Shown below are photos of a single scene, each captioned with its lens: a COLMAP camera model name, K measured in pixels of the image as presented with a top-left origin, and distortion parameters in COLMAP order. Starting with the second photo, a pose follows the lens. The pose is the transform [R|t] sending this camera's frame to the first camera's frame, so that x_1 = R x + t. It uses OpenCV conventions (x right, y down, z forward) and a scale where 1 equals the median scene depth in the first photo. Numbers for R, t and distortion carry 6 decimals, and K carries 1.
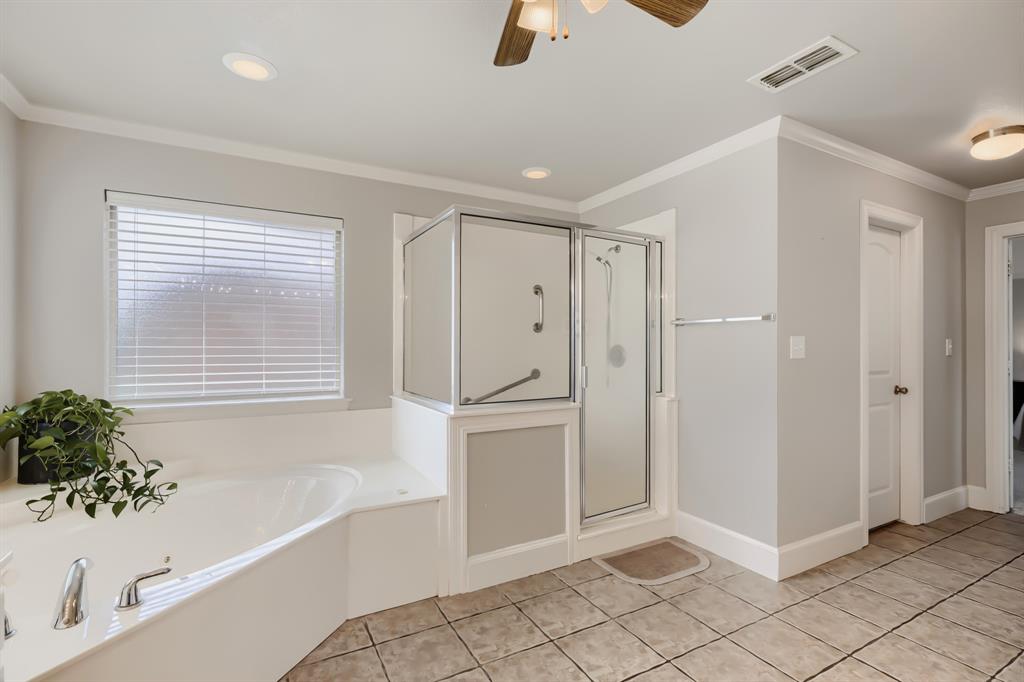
lens RADIAL K [[468.4, 0, 506.9], [0, 468.4, 344.2], [0, 0, 1]] dist [-0.000621, 0.000194]
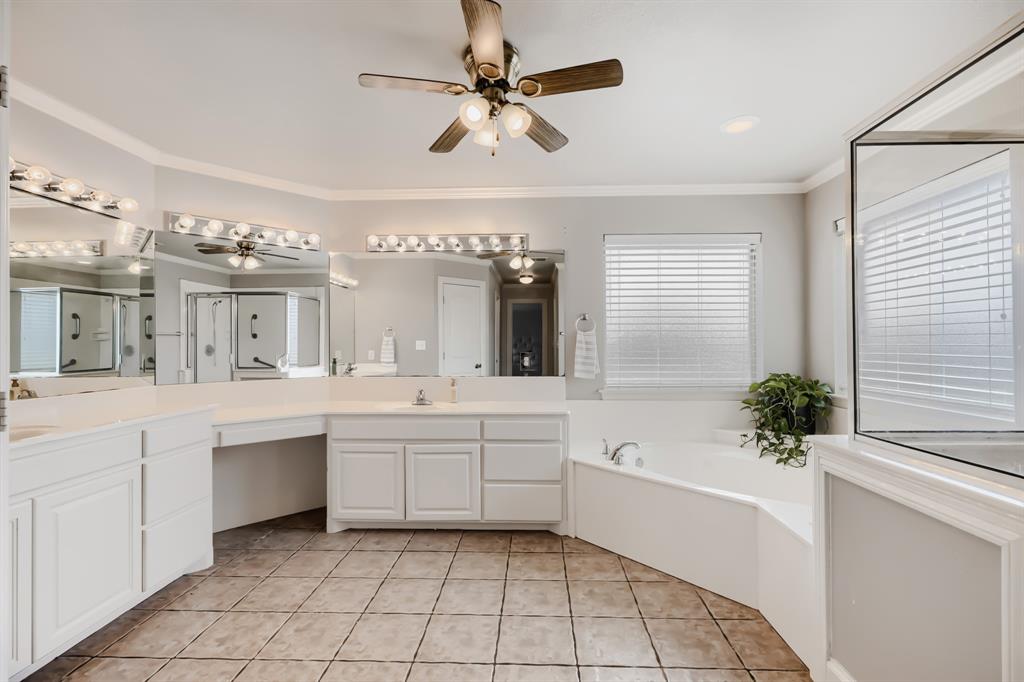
lens RADIAL K [[468.4, 0, 512.1], [0, 468.4, 343.2], [0, 0, 1]] dist [-0.000621, 0.000194]
pose [[-0.511364, -0.006996, -0.859336, 0.818839], [0.002302, 0.999952, -0.009510, 0.013094], [0.859361, -0.006842, -0.511324, 1.064608]]
